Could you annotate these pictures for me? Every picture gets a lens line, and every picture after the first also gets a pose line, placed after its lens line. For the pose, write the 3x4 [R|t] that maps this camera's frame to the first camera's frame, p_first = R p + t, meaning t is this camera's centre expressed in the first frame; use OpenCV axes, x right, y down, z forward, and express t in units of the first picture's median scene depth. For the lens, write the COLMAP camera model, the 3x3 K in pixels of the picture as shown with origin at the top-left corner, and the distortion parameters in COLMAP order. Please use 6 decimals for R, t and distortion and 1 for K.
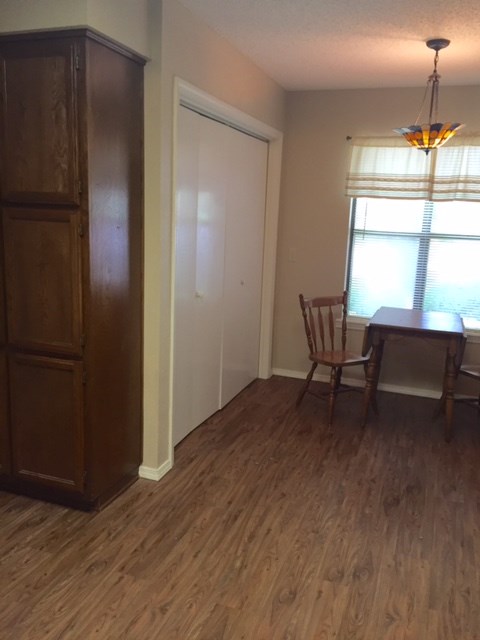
lens RADIAL K [[547.4, 0, 240.0], [0, 547.4, 320.0], [0, 0, 1]] dist [0.068554, -0.081357]
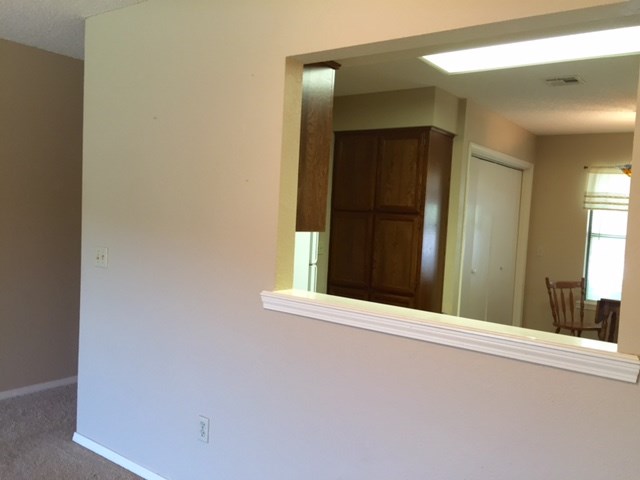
lens RADIAL K [[547.4, 0, 320.0], [0, 547.4, 240.0], [0, 0, 1]] dist [0.068554, -0.081357]
pose [[0.960444, 0.025848, -0.277271, -0.053205], [-0.069785, 0.986252, -0.149787, 0.105772], [0.269587, 0.163211, 0.949044, -0.479953]]
